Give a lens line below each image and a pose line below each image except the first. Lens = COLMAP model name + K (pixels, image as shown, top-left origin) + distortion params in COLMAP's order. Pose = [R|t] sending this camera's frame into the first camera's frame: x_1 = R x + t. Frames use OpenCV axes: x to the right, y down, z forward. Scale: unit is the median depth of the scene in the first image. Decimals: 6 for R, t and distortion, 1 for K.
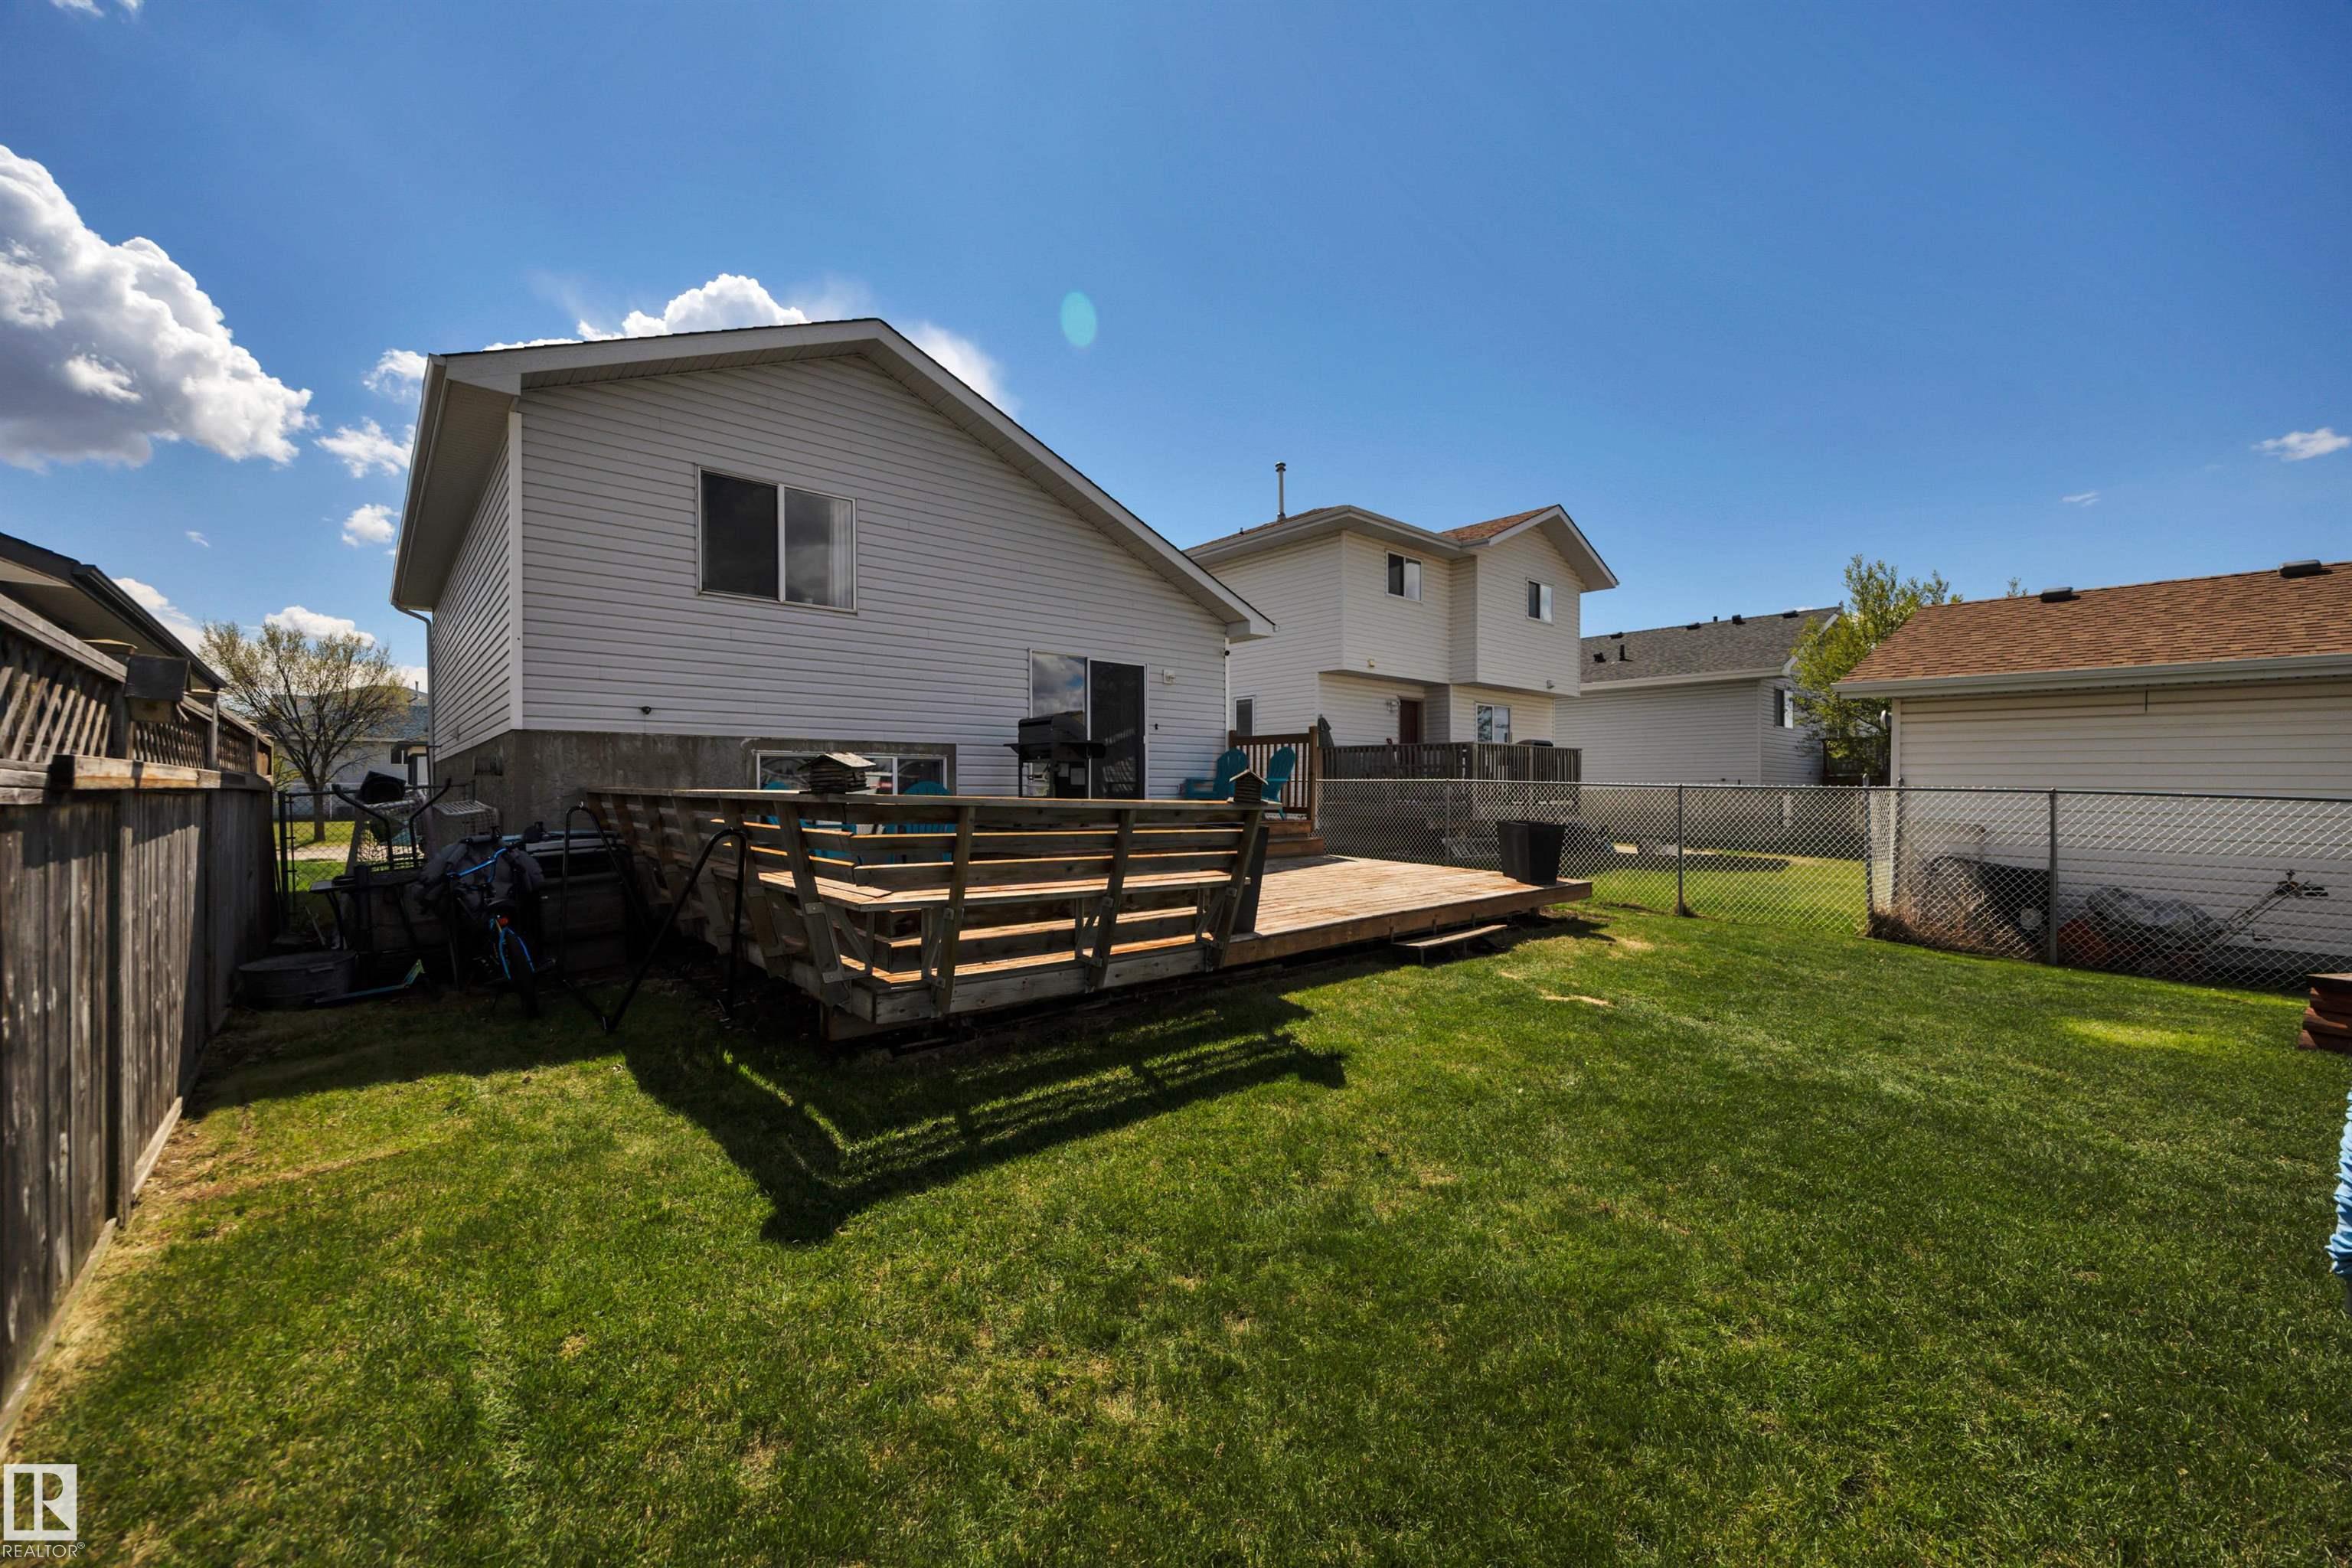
lens RADIAL K [[949.8, 0, 1185.9], [0, 949.8, 784.4], [0, 0, 1]] dist [0.003433, -0.000104]
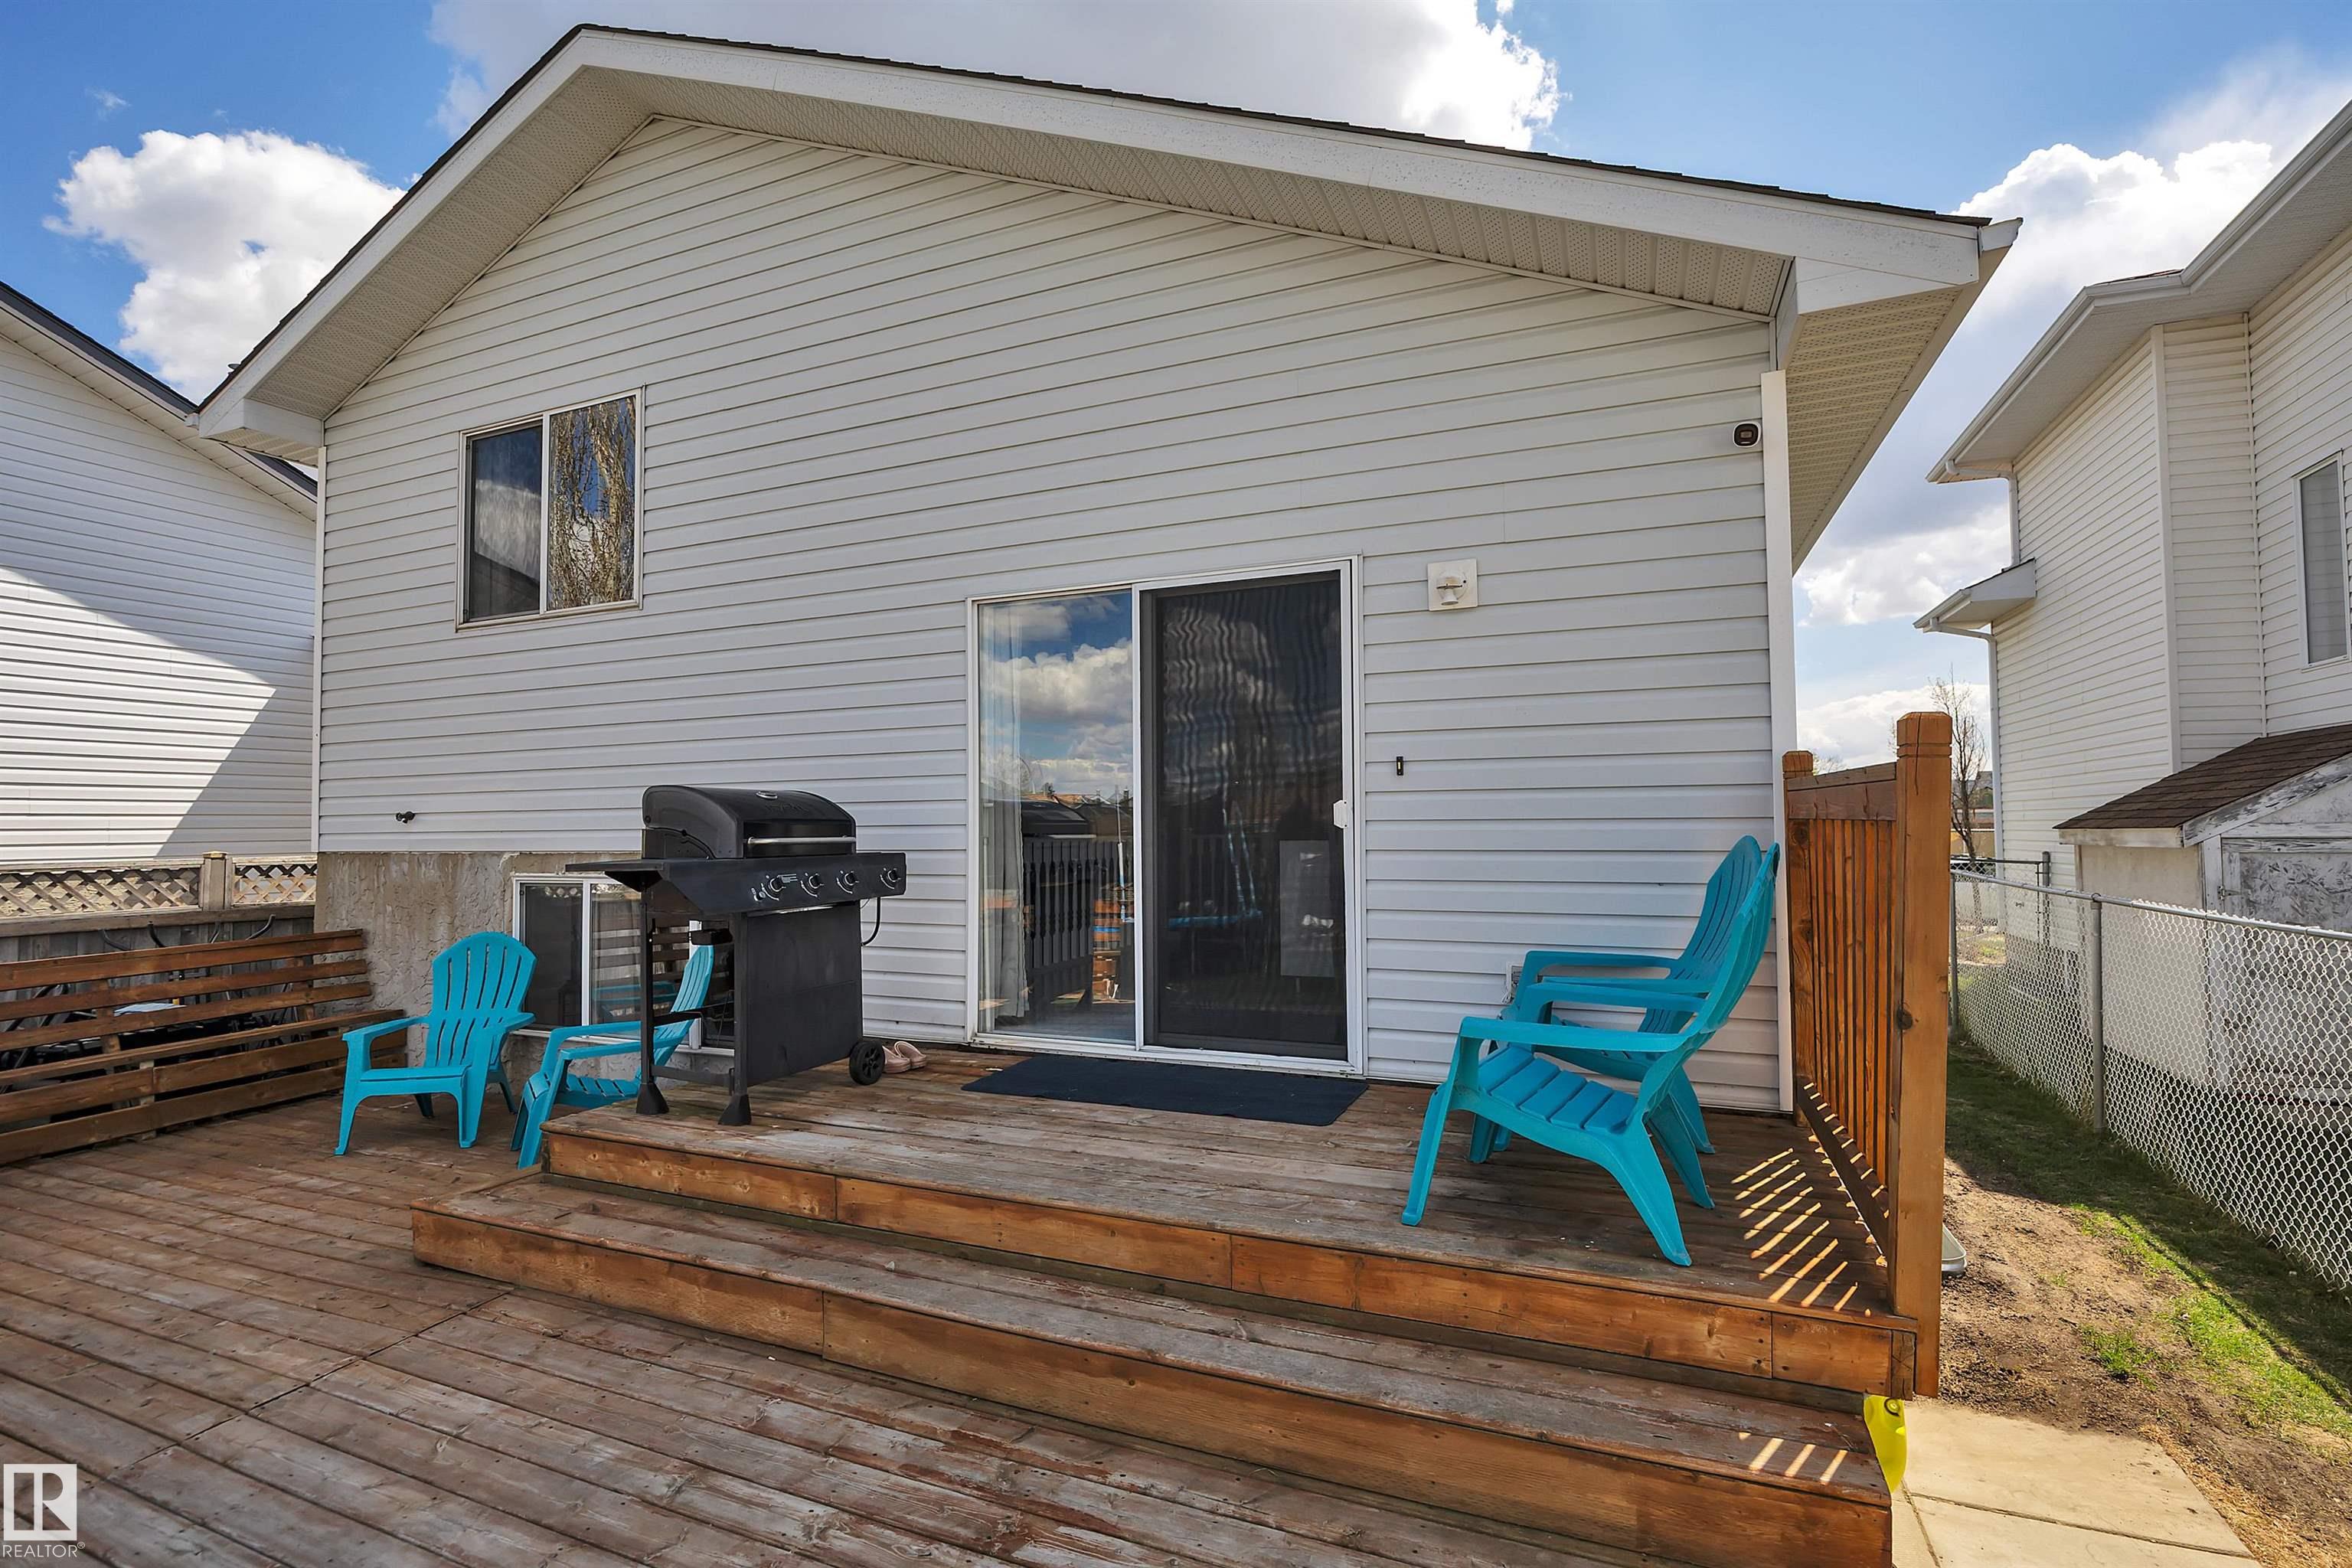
lens RADIAL K [[1077.4, 0, 1169.7], [0, 1077.4, 787.4], [0, 0, 1]] dist [-0.014272, 0.000147]
pose [[0.424202, -0.034629, -0.904905, 0.282891], [0.016822, 0.999397, -0.030360, -0.053764], [0.905411, -0.002344, 0.424529, 0.943450]]
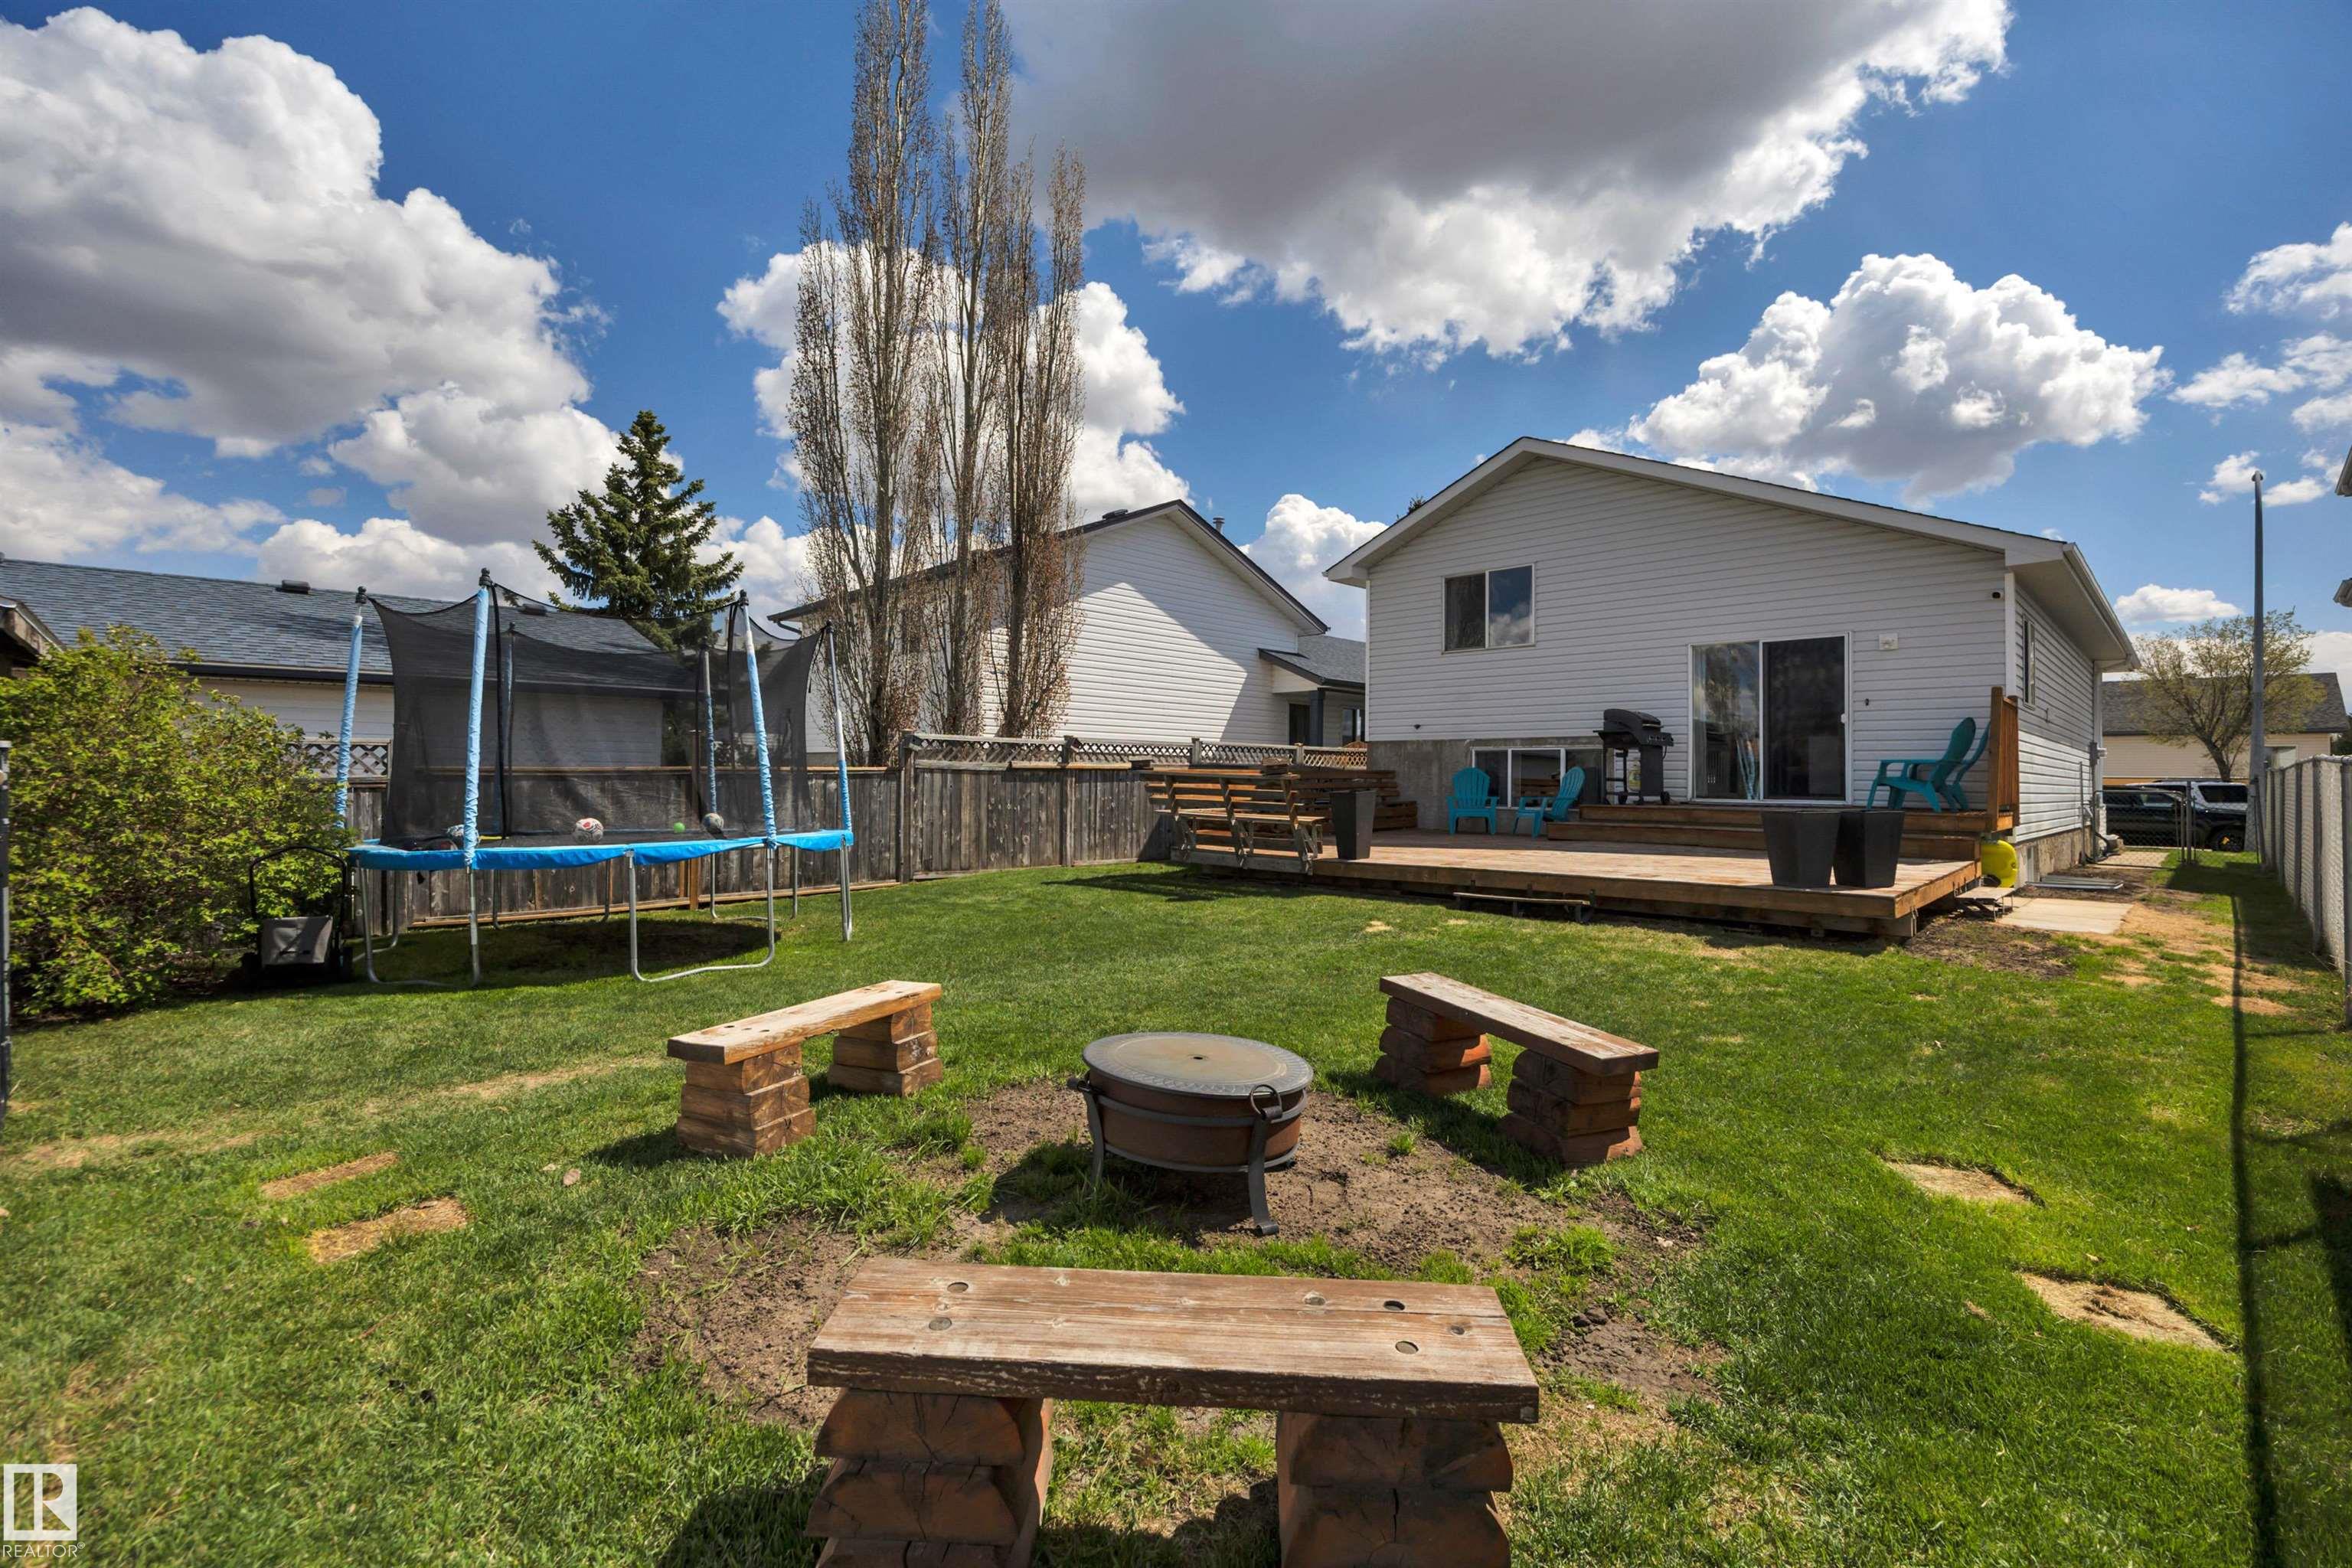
lens RADIAL K [[1055.4, 0, 1167.2], [0, 1055.4, 768.6], [0, 0, 1]] dist [-0.005504, 0.000019]
pose [[0.044617, -0.006188, -0.998985, 1.081040], [-0.003360, 0.999974, -0.006344, 0.010259], [0.998999, 0.003640, 0.044595, 0.369618]]
